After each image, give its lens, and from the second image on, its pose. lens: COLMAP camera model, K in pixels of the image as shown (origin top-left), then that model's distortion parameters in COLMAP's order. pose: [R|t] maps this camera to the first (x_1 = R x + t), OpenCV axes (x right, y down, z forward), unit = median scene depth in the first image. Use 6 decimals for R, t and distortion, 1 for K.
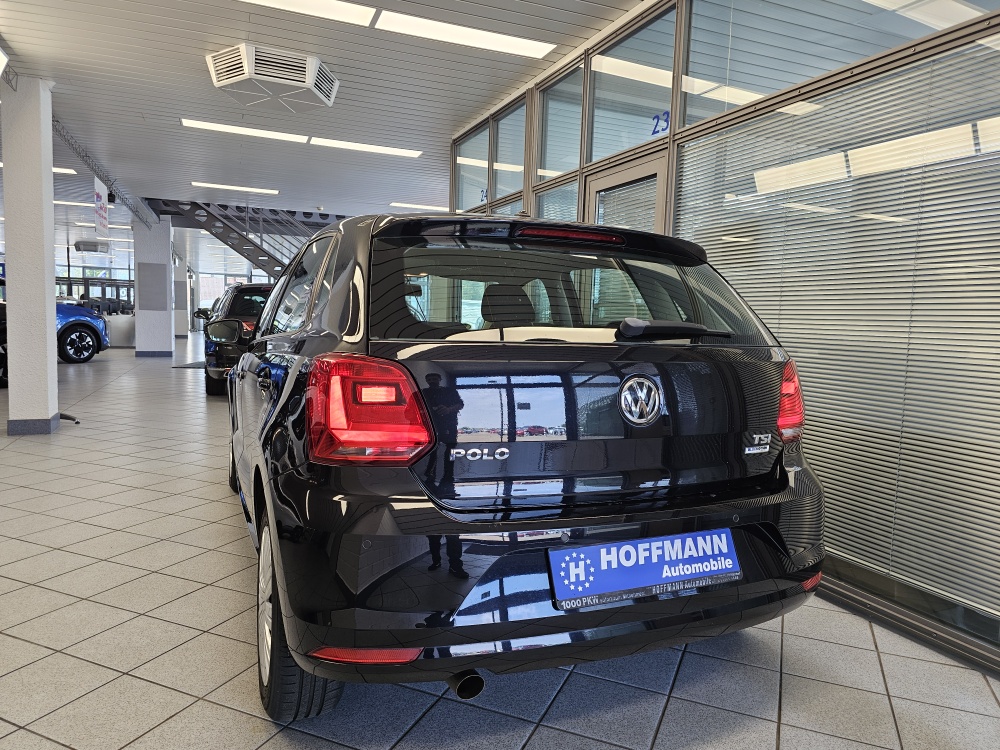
lens RADIAL K [[688.9, 0, 499.1], [0, 688.9, 374.6], [0, 0, 1]] dist [0.058456, -0.062392]
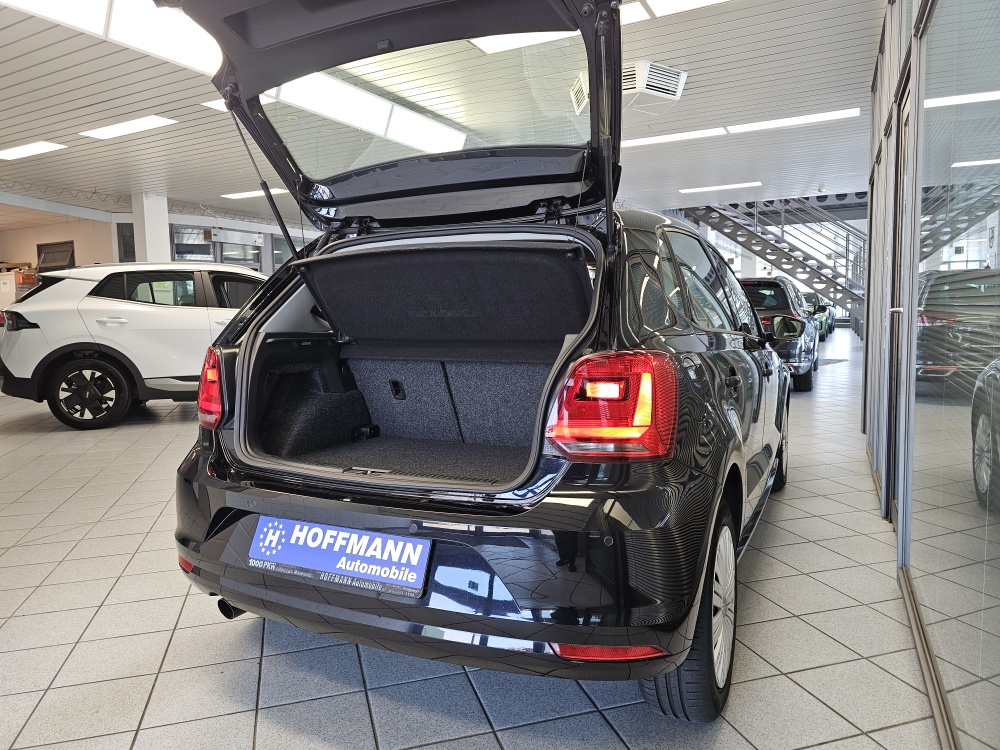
lens RADIAL K [[688.9, 0, 510.3], [0, 688.9, 365.4], [0, 0, 1]] dist [0.058456, -0.062392]
pose [[0.614783, 0.017796, -0.788496, 1.143120], [-0.022852, 0.999728, 0.004746, -0.008820], [0.788365, 0.015101, 0.615022, 0.563838]]
